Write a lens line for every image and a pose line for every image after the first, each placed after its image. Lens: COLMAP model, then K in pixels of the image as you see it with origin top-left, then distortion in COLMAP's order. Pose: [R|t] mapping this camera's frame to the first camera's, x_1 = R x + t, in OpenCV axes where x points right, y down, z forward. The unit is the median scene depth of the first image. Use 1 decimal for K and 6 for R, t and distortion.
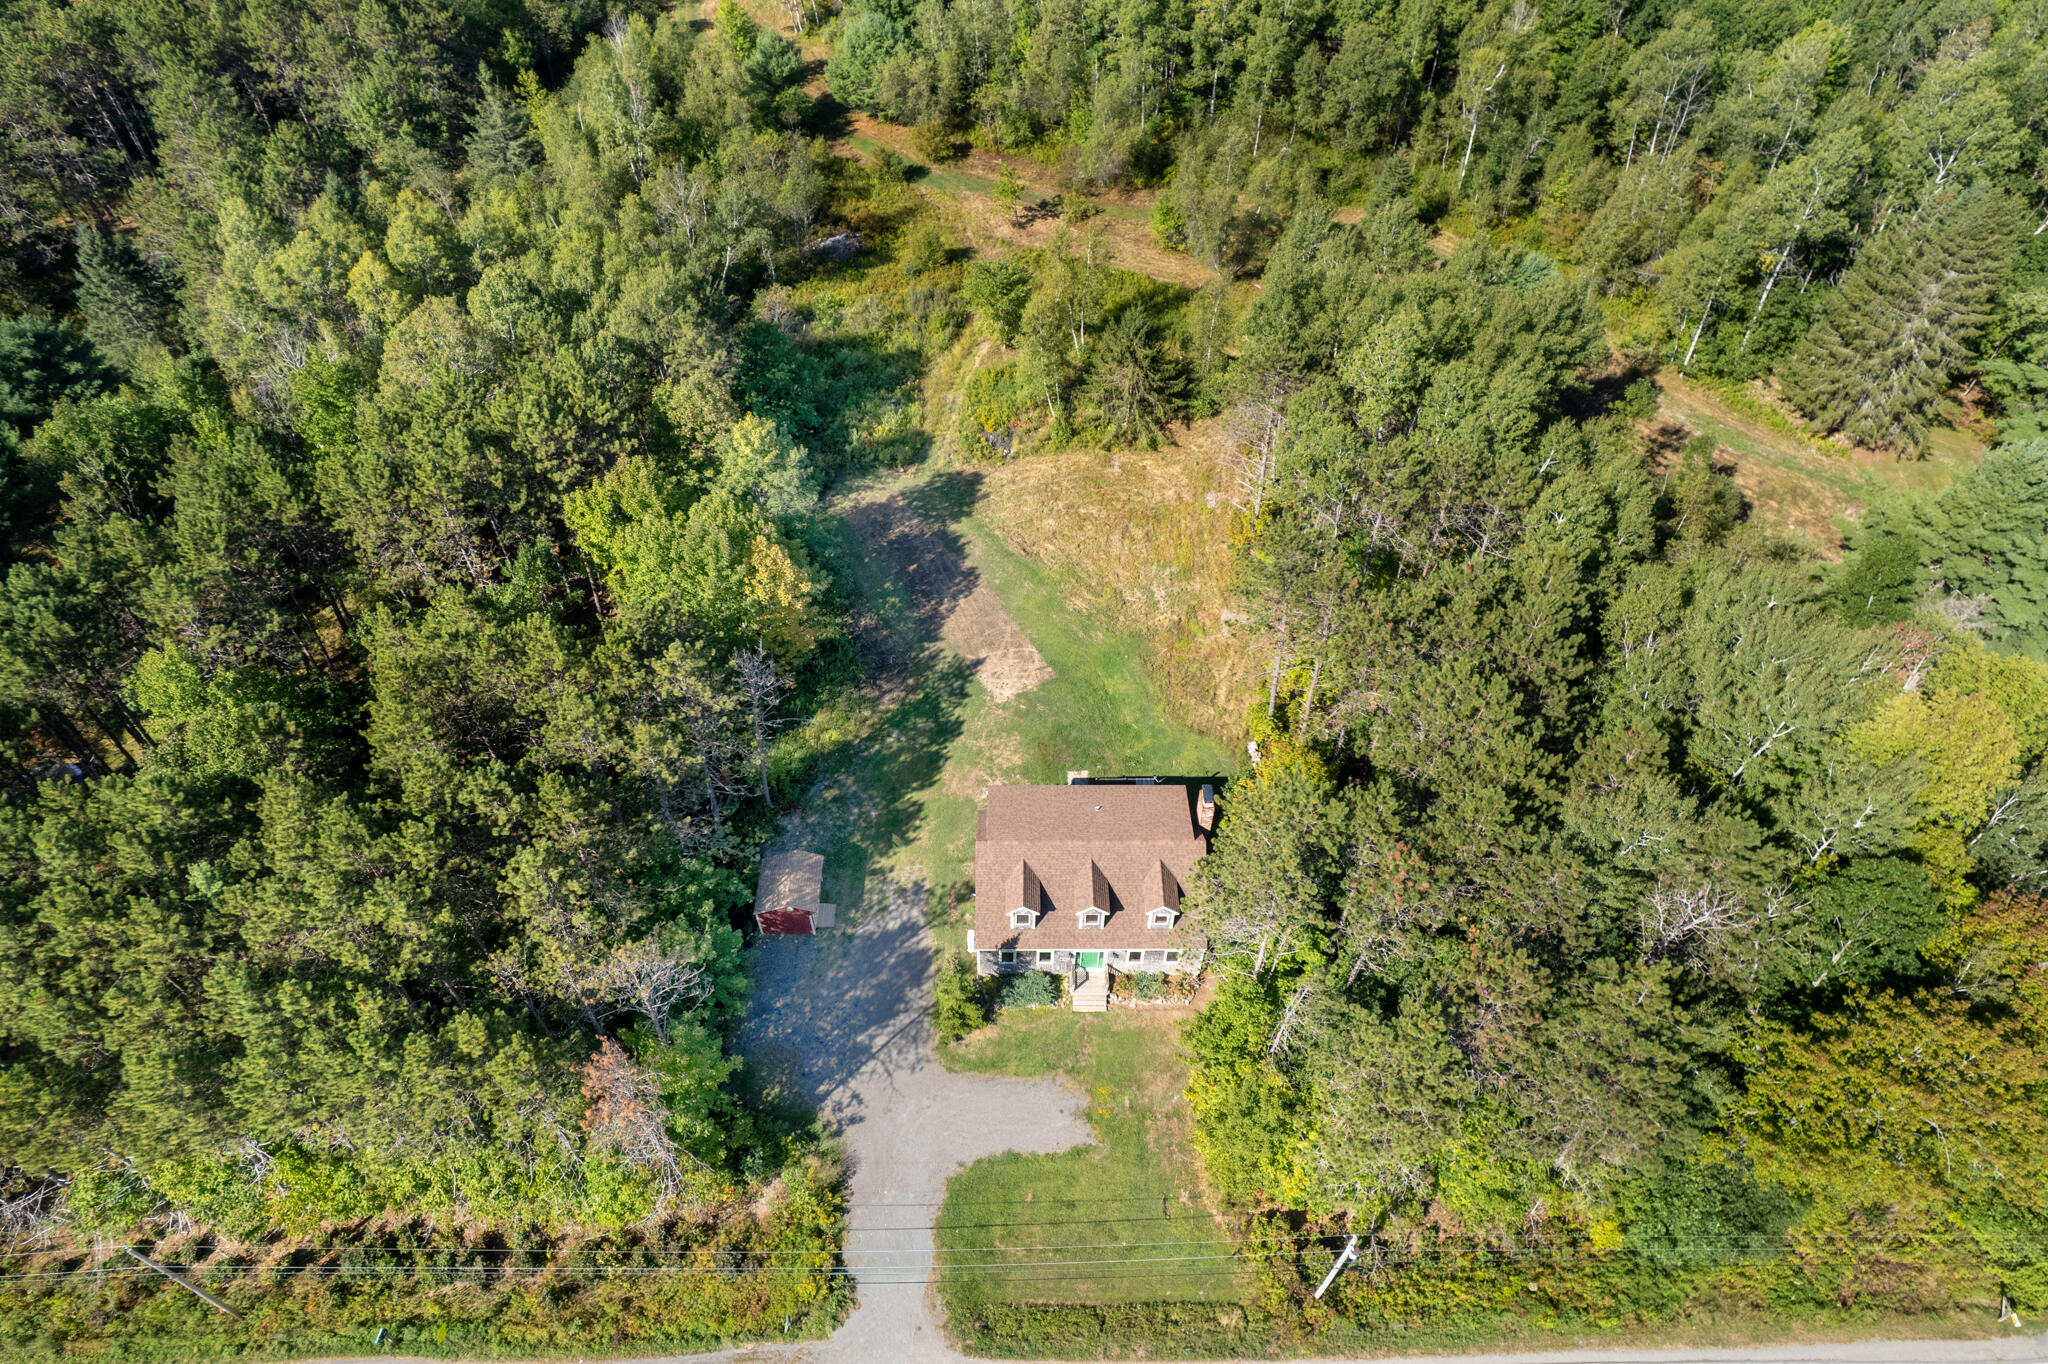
lens RADIAL K [[1303.5, 0, 1011.7], [0, 1303.5, 684.5], [0, 0, 1]] dist [-0.075218, 0.090898]
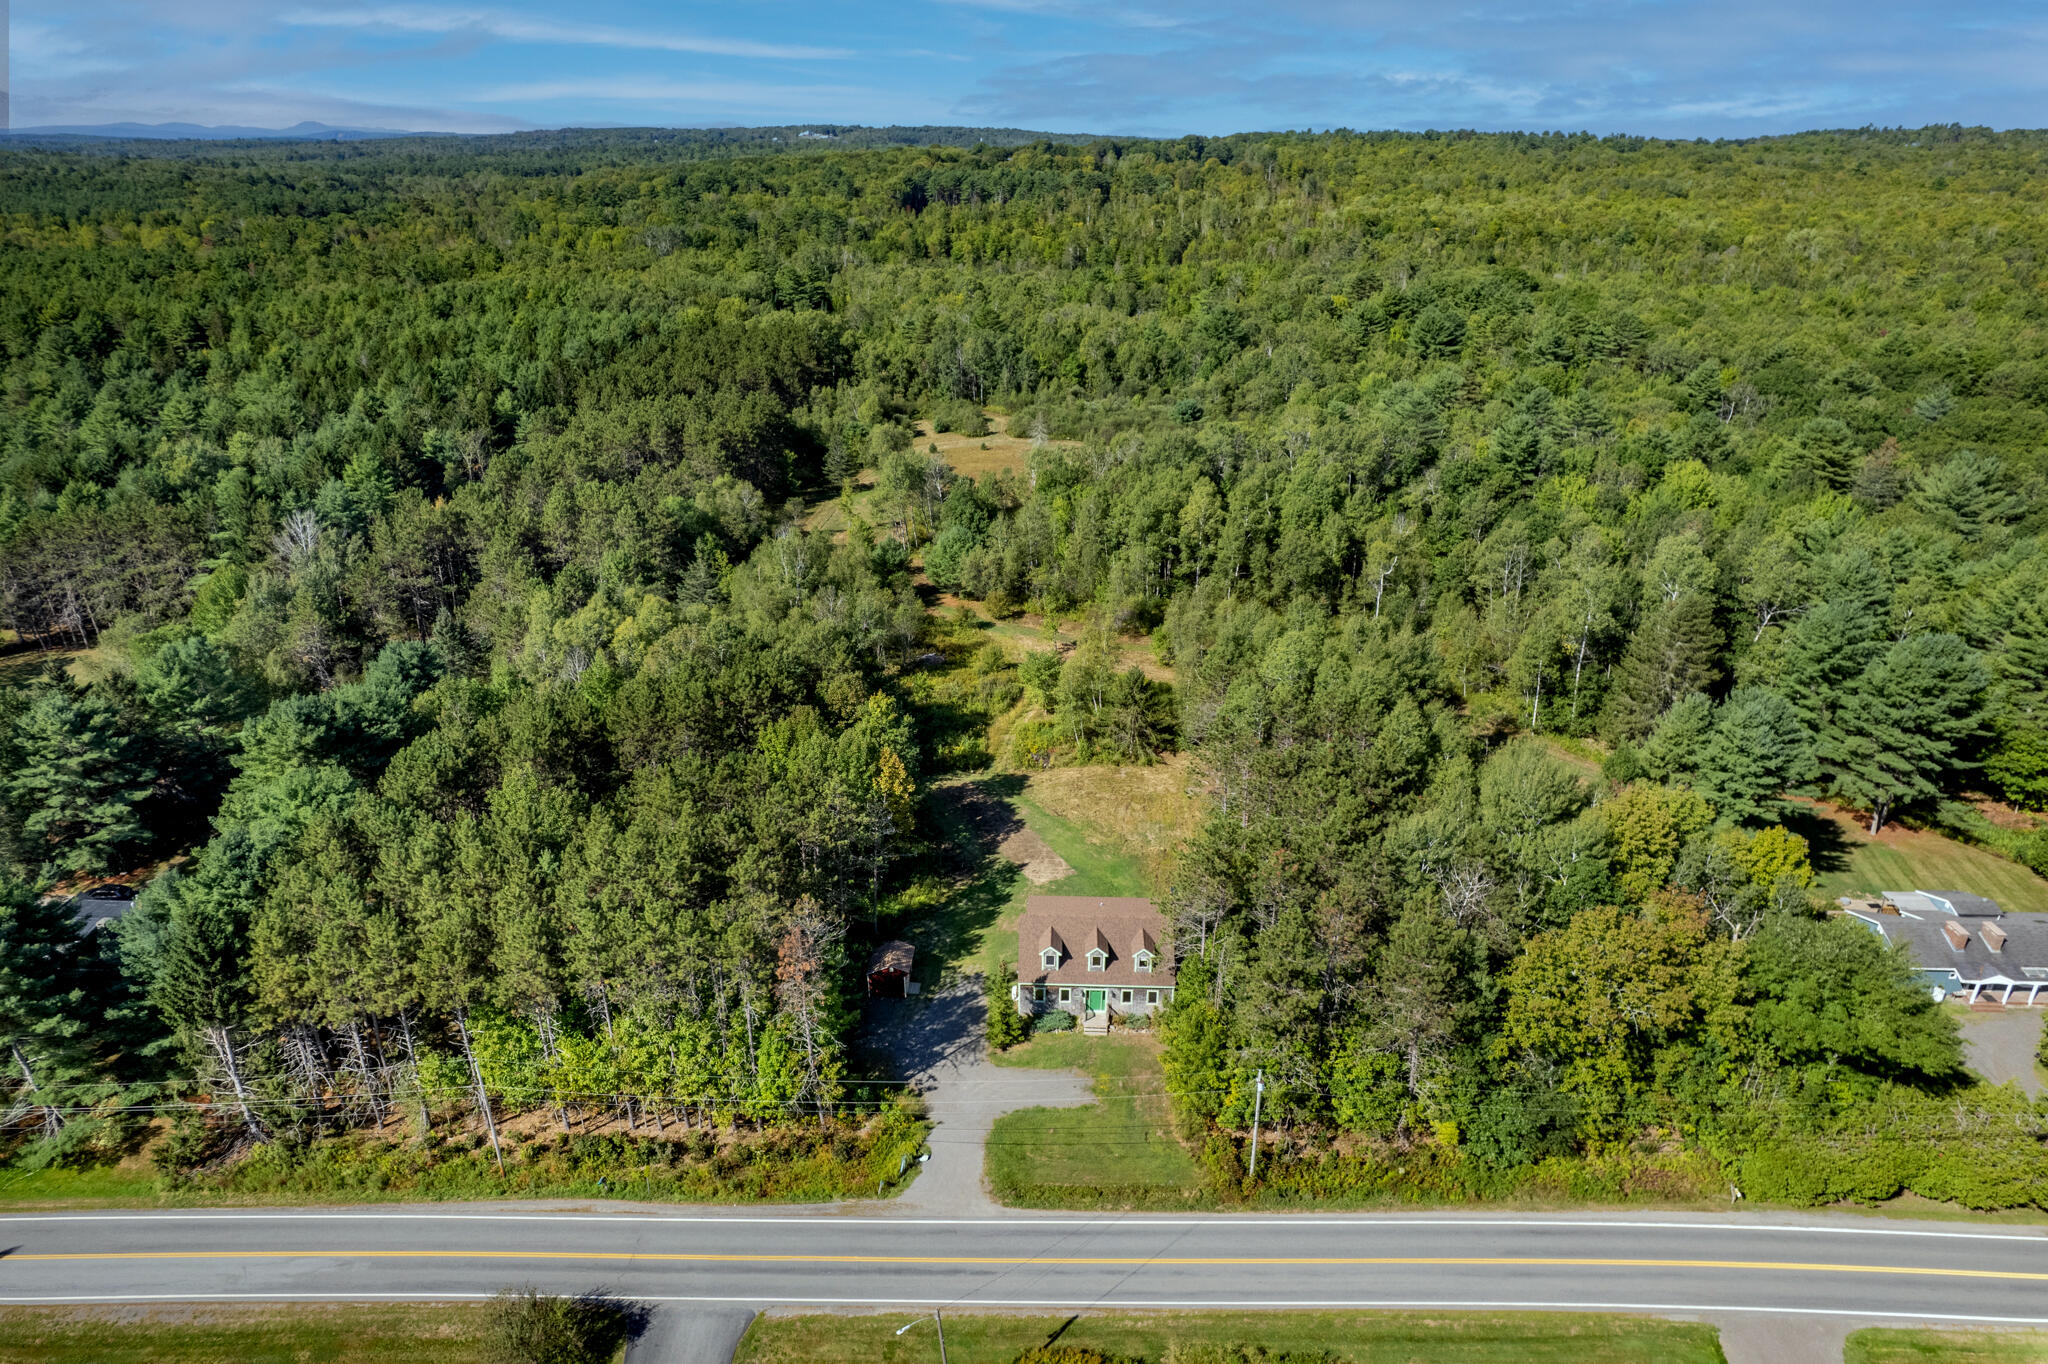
lens RADIAL K [[1283.5, 0, 1024.0], [0, 1283.5, 682.0], [0, 0, 1]] dist [-0.008161, 0.000596]
pose [[0.999523, 0.014706, -0.027156, 0.010854], [-0.025005, 0.901440, -0.432181, 0.415356], [0.018124, 0.432654, 0.901378, -0.365790]]
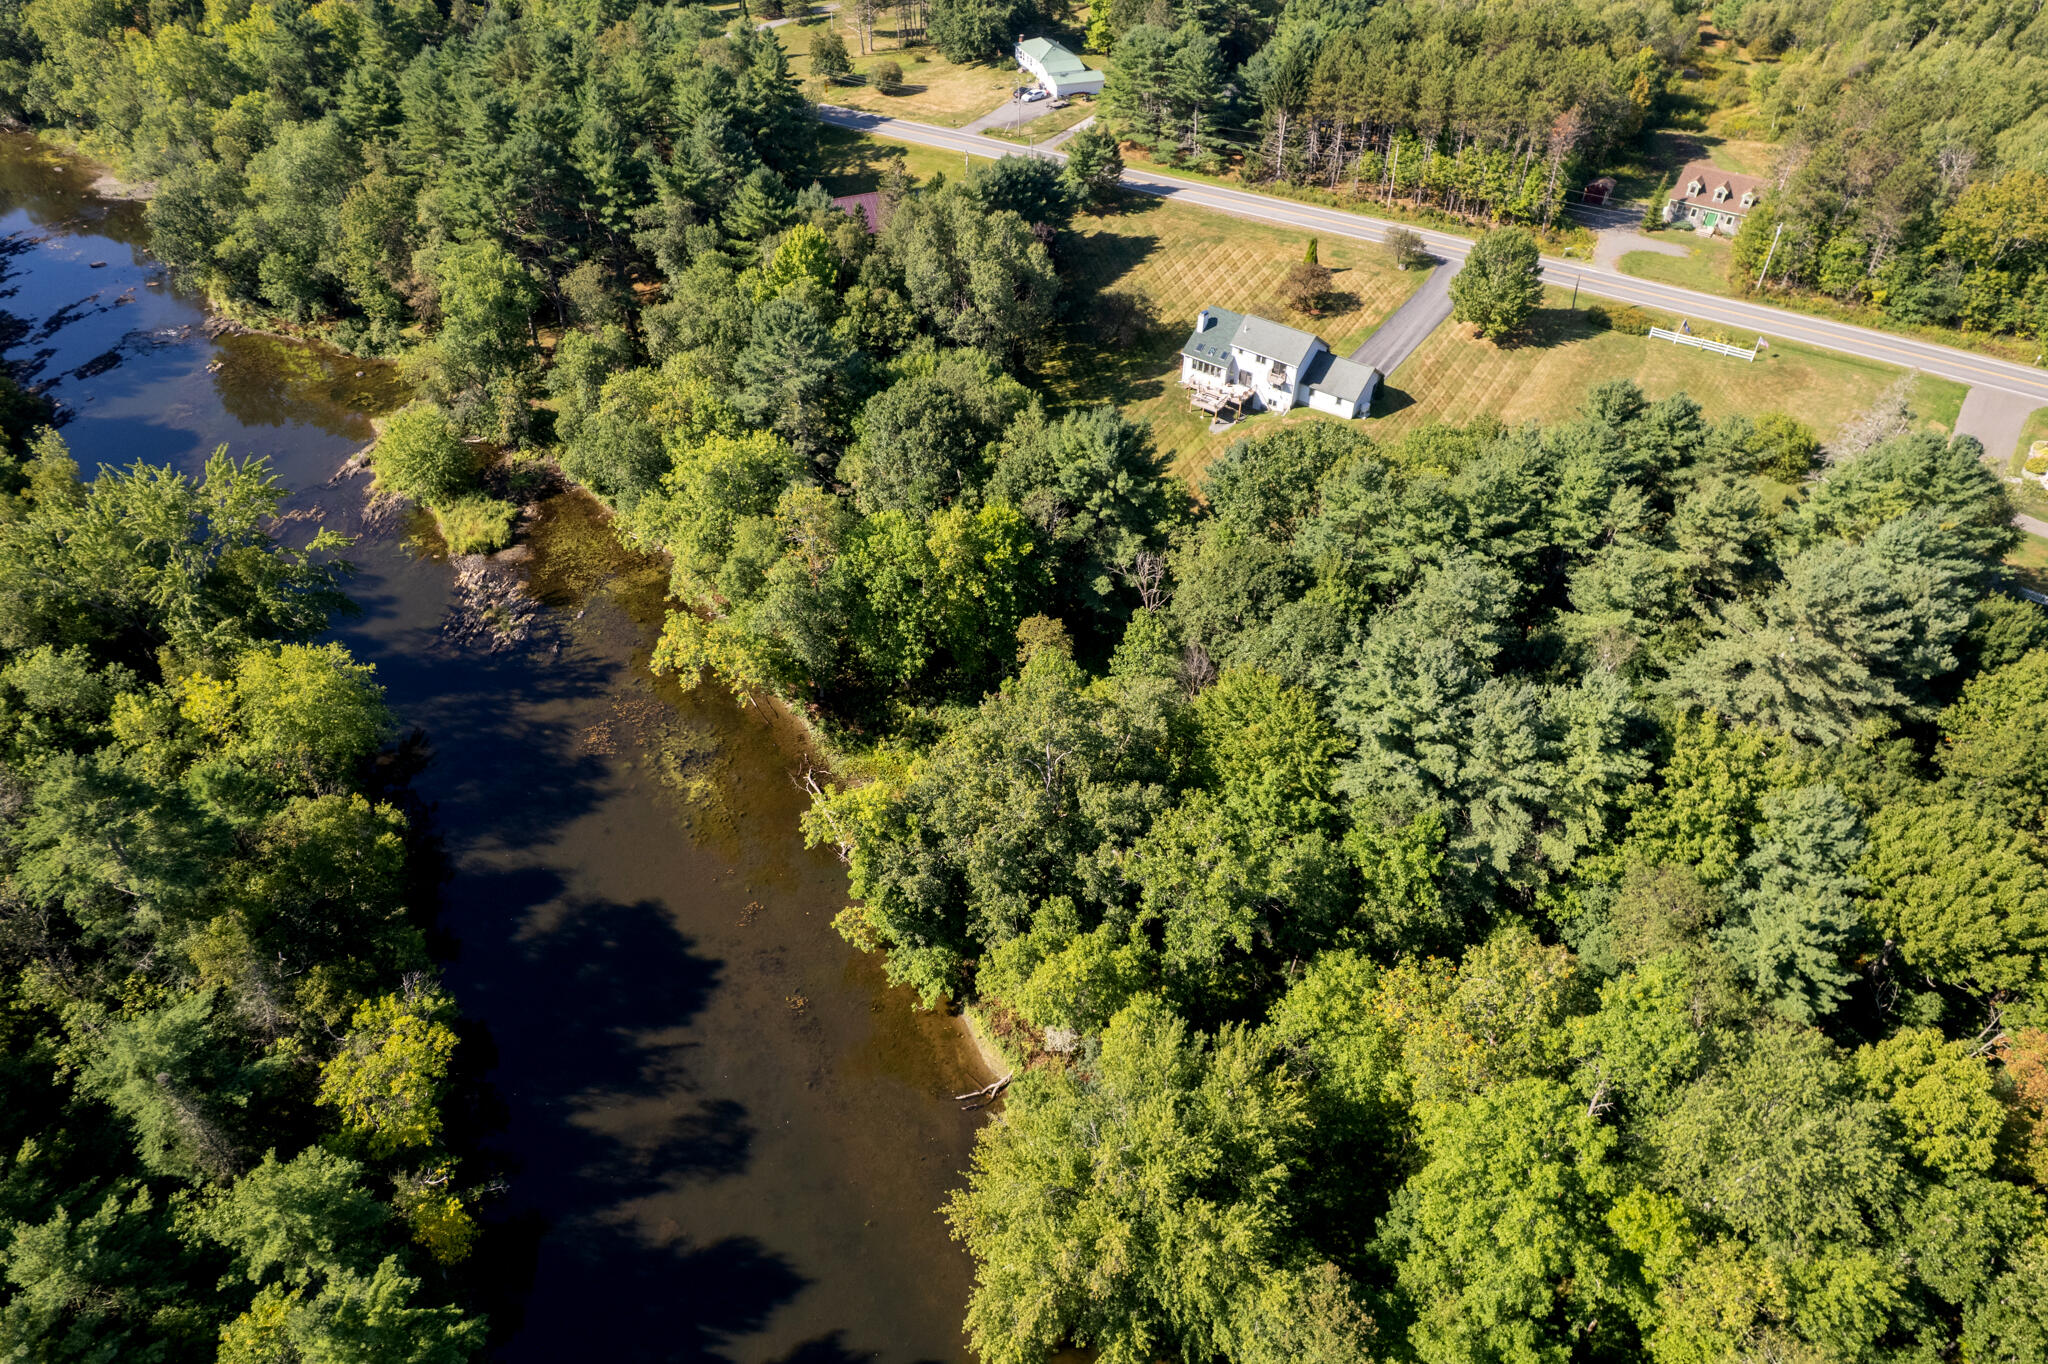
lens RADIAL K [[1283.5, 0, 1024.0], [0, 1283.5, 682.0], [0, 0, 1]] dist [-0.008161, 0.000596]
pose [[0.821305, 0.390646, -0.415758, 0.292548], [-0.434625, 0.900526, -0.012442, 1.368281], [0.369540, 0.190917, 0.909390, -1.366400]]
